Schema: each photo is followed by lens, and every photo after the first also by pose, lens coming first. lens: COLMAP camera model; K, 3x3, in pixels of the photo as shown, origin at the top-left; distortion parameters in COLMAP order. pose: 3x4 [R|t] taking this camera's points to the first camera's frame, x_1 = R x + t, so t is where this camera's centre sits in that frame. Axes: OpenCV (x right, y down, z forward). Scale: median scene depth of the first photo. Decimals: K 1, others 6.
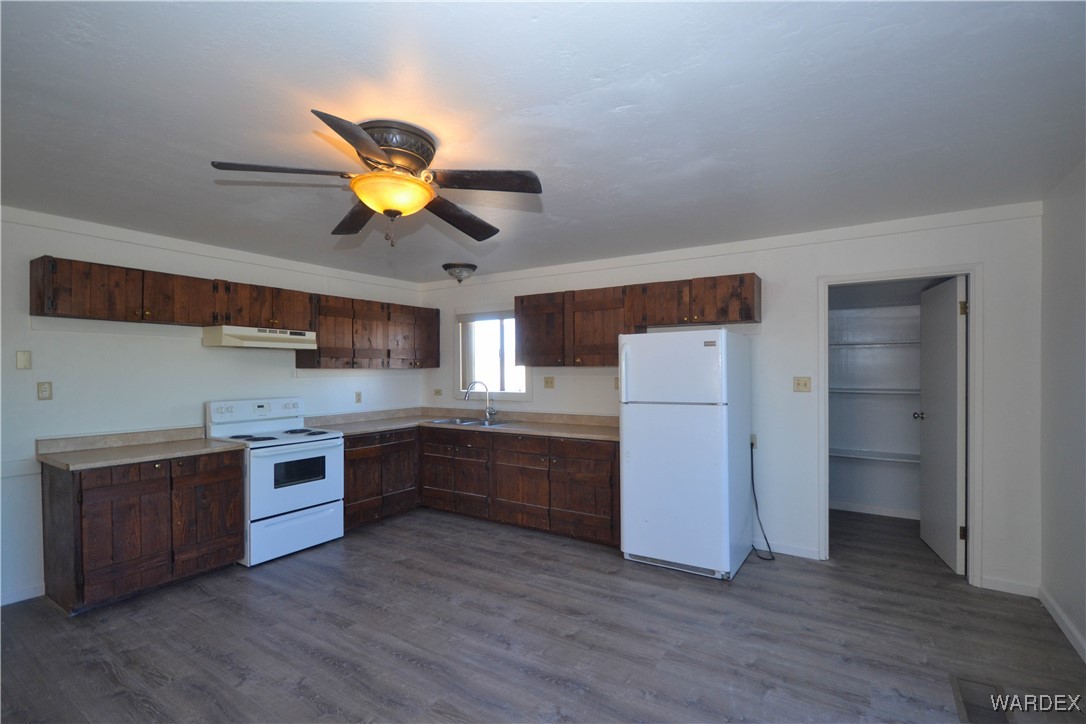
lens RADIAL K [[493.0, 0, 544.9], [0, 493.0, 367.8], [0, 0, 1]] dist [-0.001772, 0.000461]
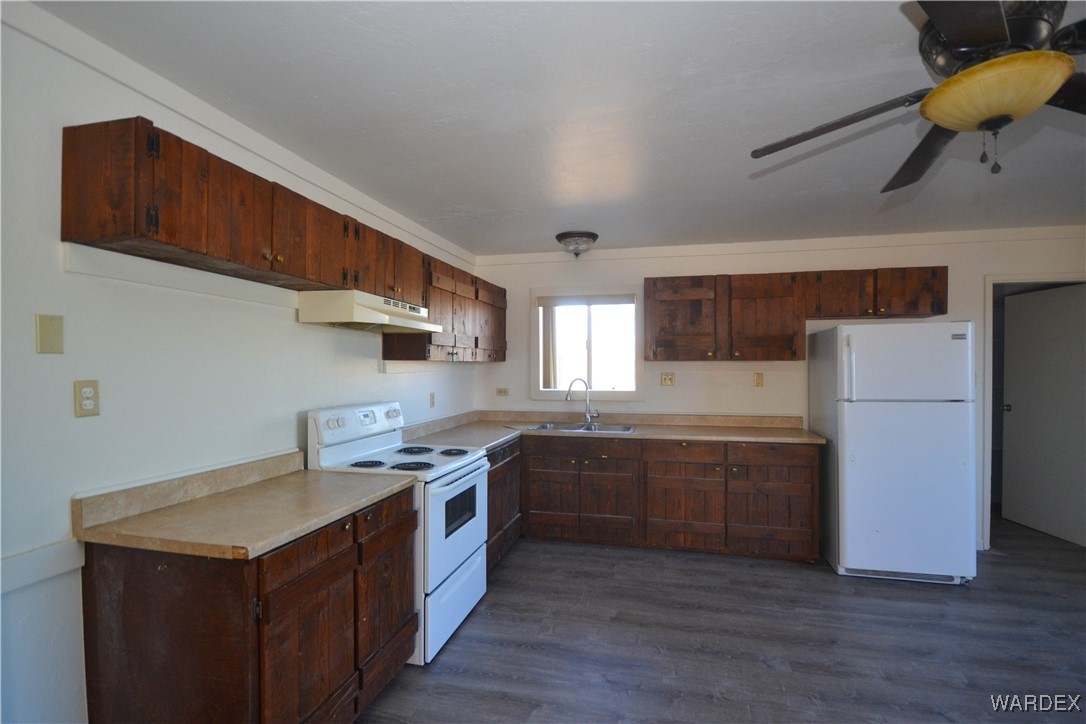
lens RADIAL K [[493.0, 0, 557.6], [0, 493.0, 369.2], [0, 0, 1]] dist [-0.001772, 0.000461]
pose [[0.945244, 0.003271, 0.326348, -0.588873], [-0.006206, 0.999949, 0.007953, 0.008720], [-0.326306, -0.009543, 0.945216, 0.306366]]
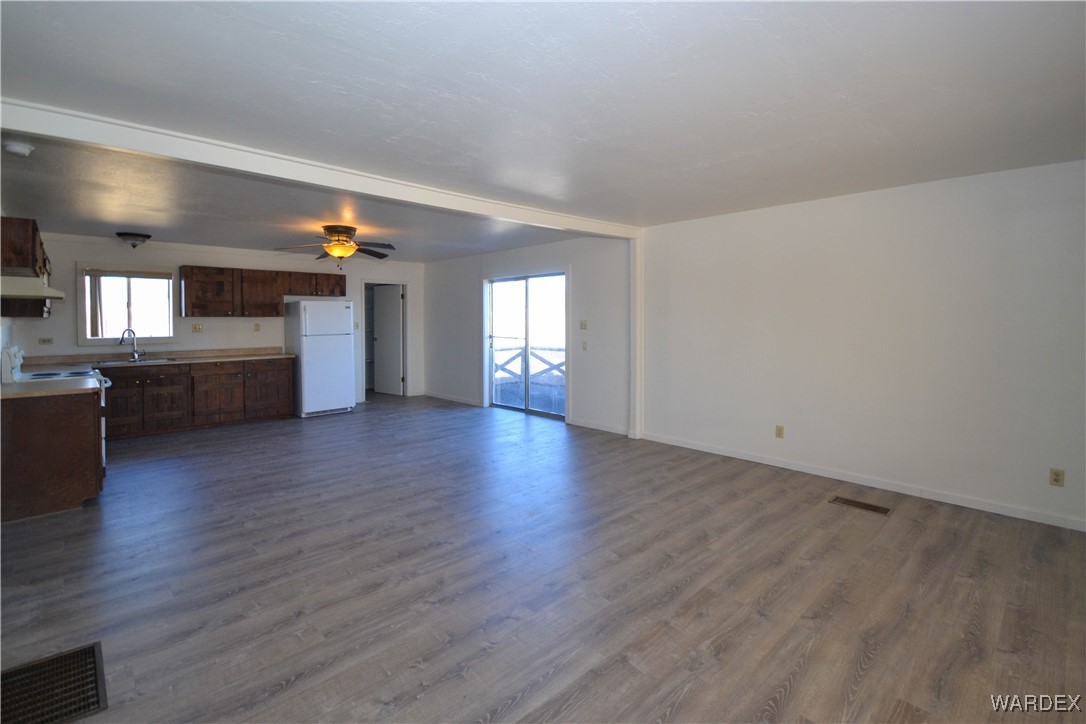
lens RADIAL K [[493.0, 0, 528.0], [0, 493.0, 329.1], [0, 0, 1]] dist [-0.001772, 0.000461]
pose [[0.273058, -0.014985, 0.961881, -1.372588], [-0.001122, 0.999873, 0.015895, 0.011741], [-0.961997, -0.005420, 0.273006, -0.351404]]
